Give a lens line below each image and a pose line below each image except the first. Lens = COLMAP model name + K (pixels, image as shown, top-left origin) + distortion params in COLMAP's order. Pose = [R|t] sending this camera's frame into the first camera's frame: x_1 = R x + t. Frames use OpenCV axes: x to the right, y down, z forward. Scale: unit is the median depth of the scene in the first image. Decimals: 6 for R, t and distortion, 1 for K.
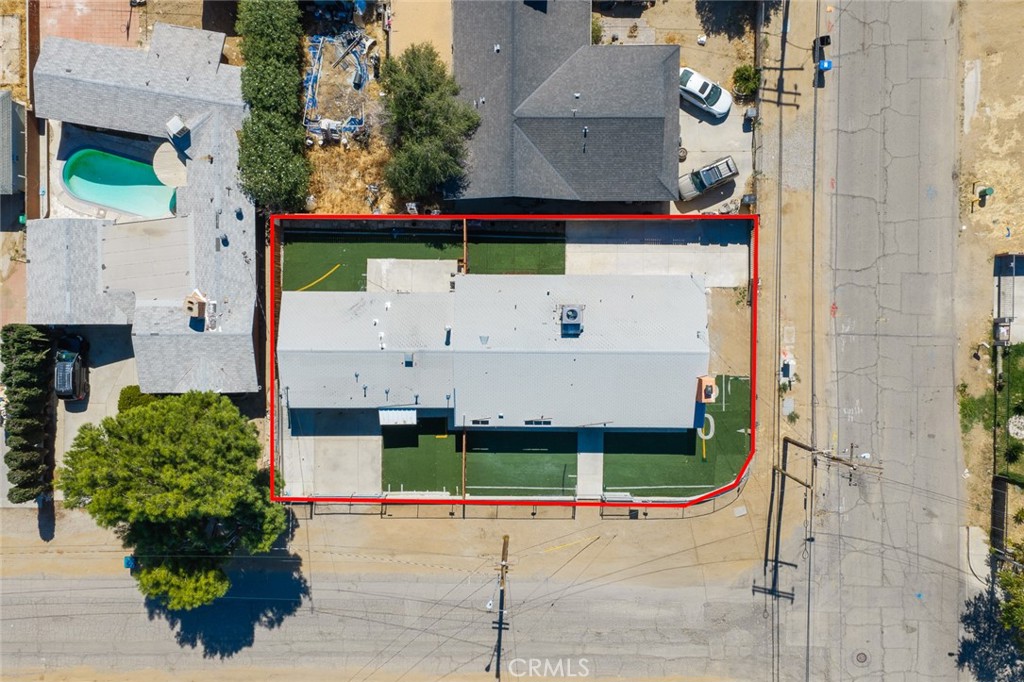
lens RADIAL K [[833.8, 0, 512.0], [0, 833.8, 341.0], [0, 0, 1]] dist [0.045479, -0.006177]
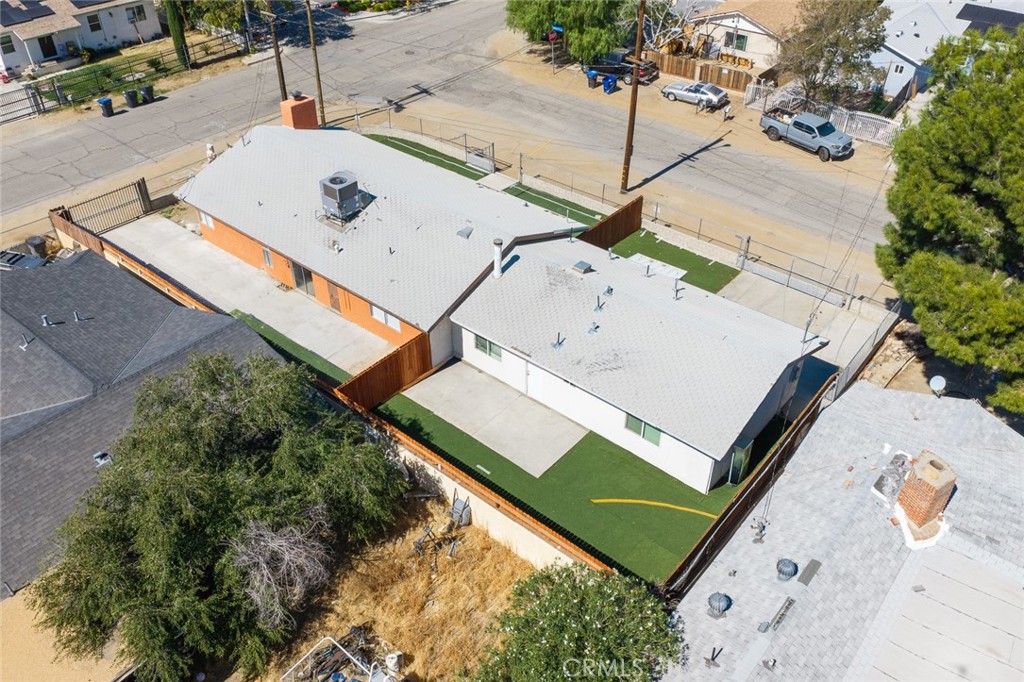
lens RADIAL K [[833.8, 0, 512.0], [0, 833.8, 341.0], [0, 0, 1]] dist [0.045479, -0.006177]
pose [[-0.767860, -0.390319, 0.507978, -0.375011], [0.640542, -0.479961, 0.599453, -0.360366], [0.009832, 0.785677, 0.618559, 0.630943]]
